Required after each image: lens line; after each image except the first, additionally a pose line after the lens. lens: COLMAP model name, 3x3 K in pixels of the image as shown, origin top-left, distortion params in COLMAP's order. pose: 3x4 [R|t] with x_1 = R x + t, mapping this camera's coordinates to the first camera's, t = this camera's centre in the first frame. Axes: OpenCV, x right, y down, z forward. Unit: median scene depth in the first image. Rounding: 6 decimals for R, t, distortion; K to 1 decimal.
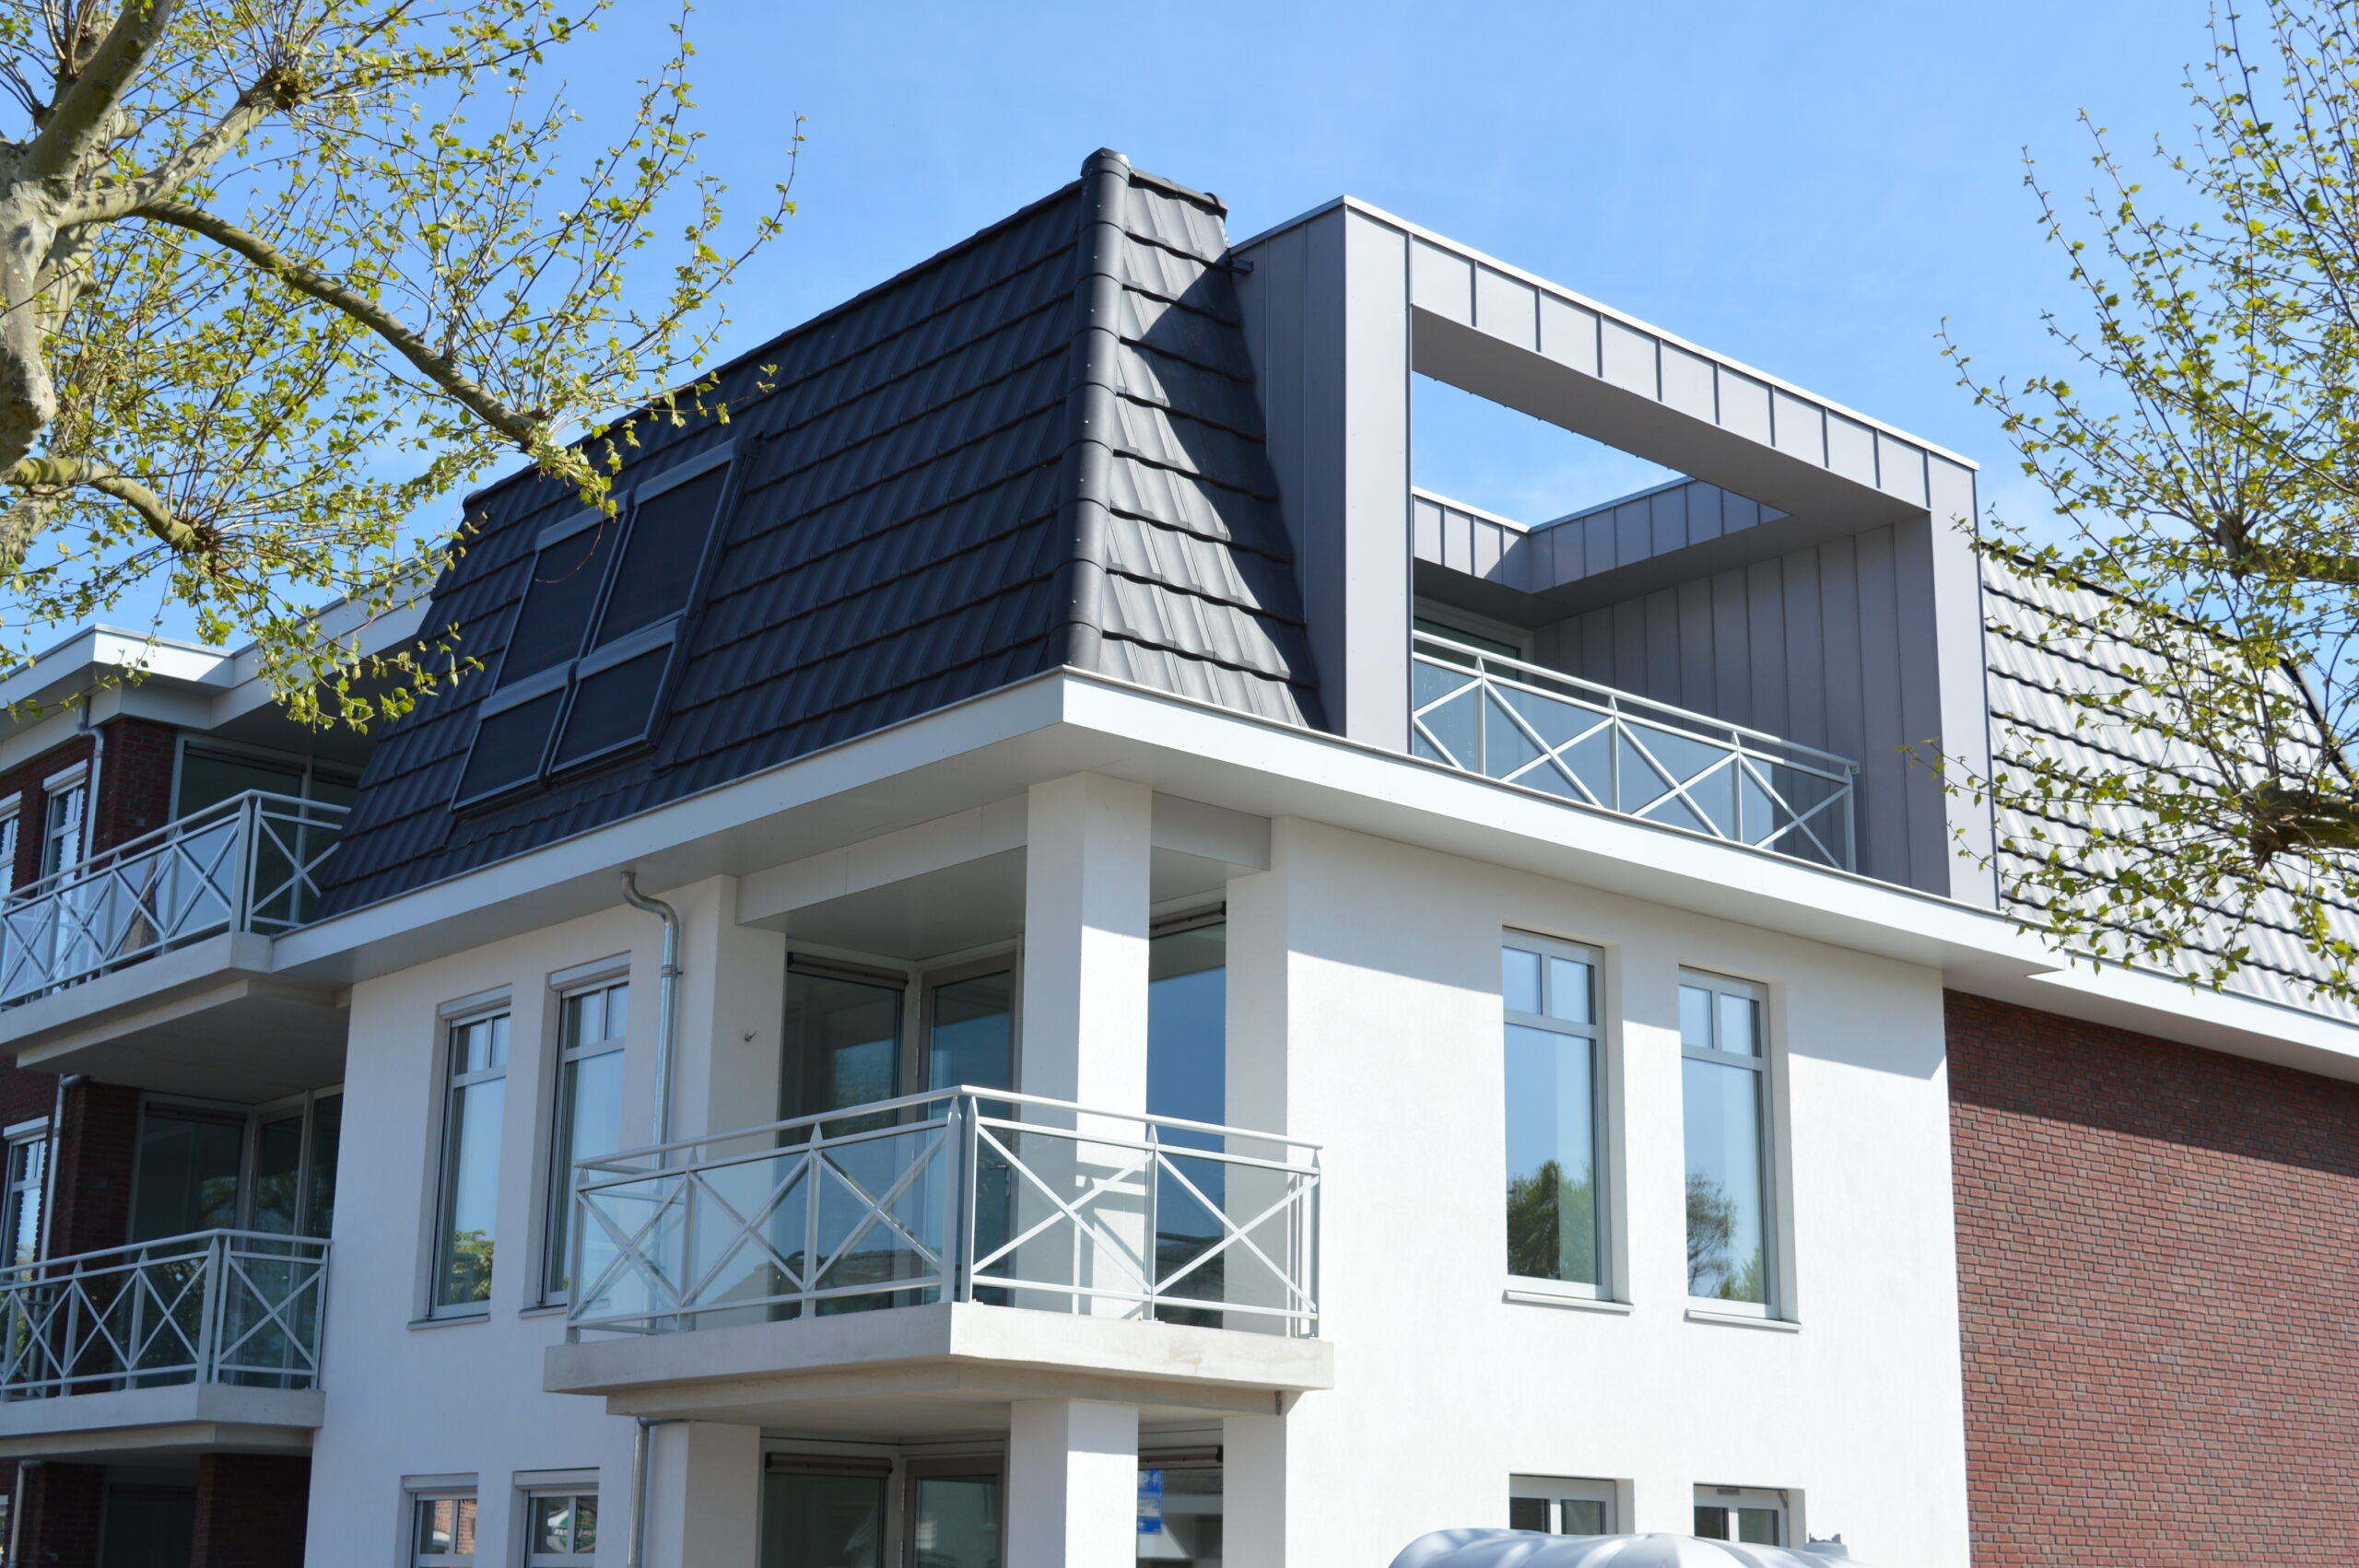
lens RADIAL K [[3027.5, 0, 1179.5], [0, 3027.5, 784.0], [0, 0, 1]] dist [-0.004939, 0.002094]
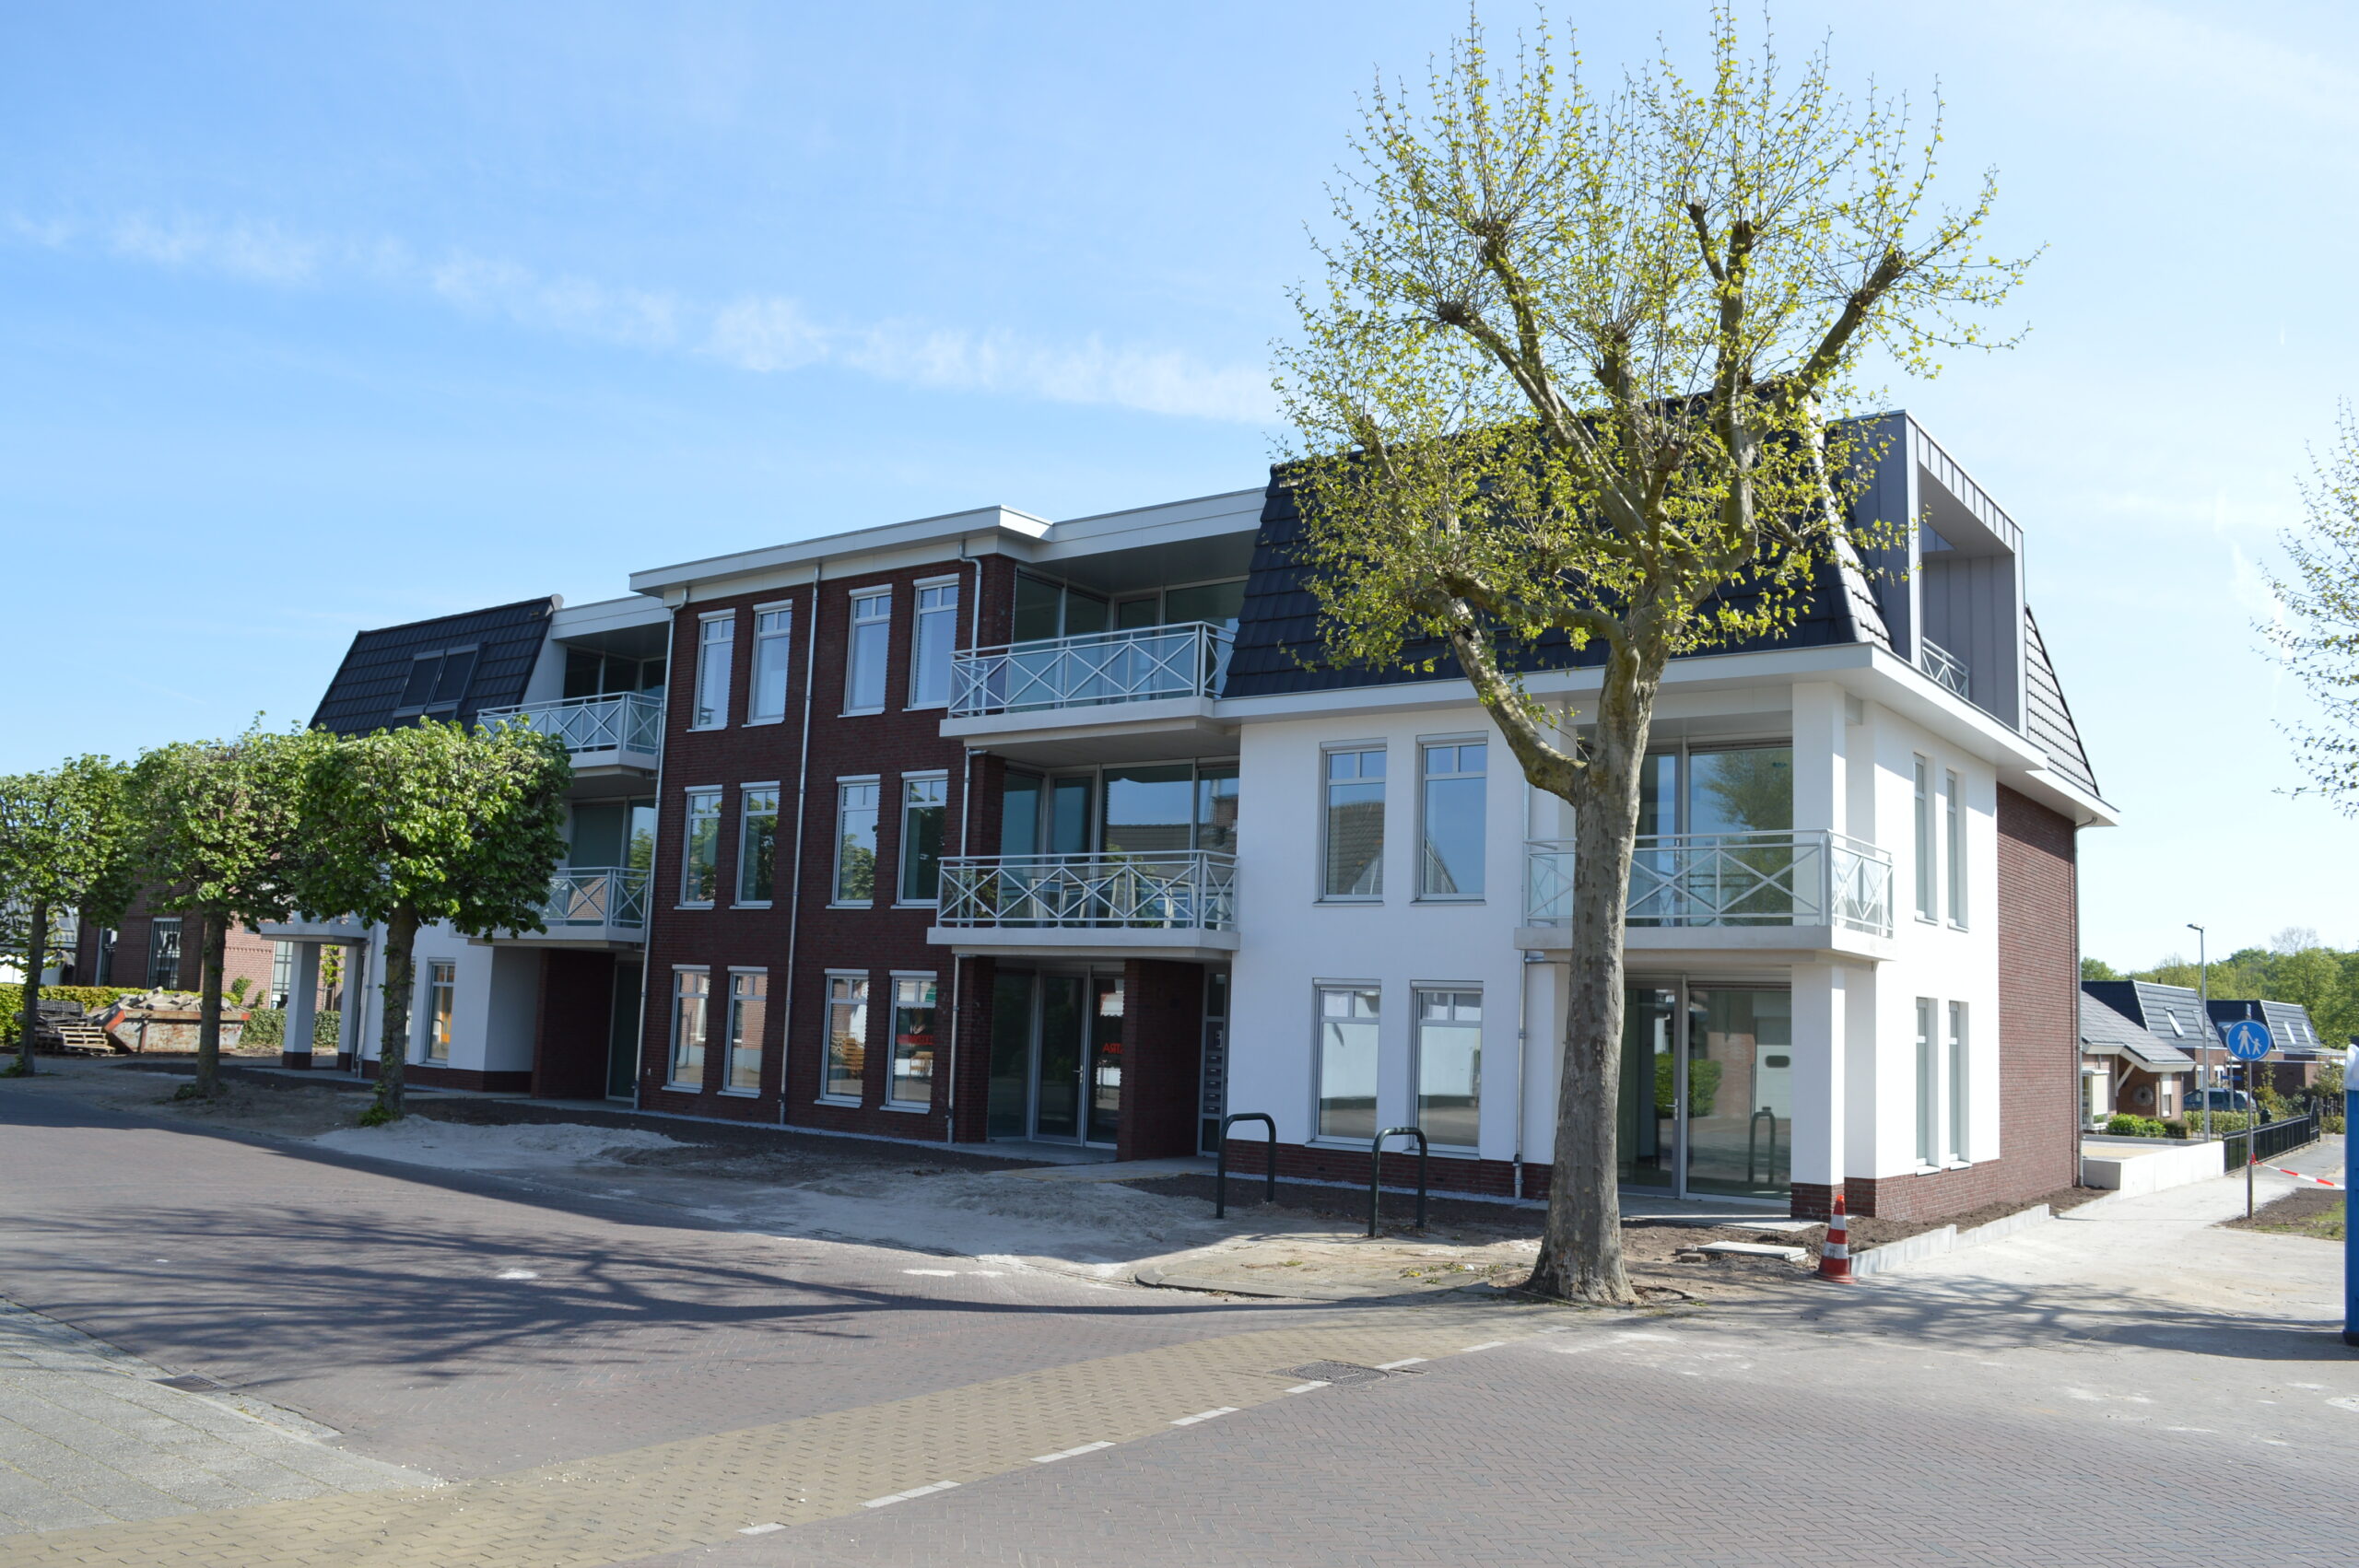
lens RADIAL K [[1889.1, 0, 1179.5], [0, 1889.1, 784.0], [0, 0, 1]] dist [-0.093945, 0.002877]
pose [[0.979547, 0.054342, 0.193737, -0.561899], [-0.080137, 0.988545, 0.127895, -0.048891], [-0.184567, -0.140805, 0.972681, -0.174799]]
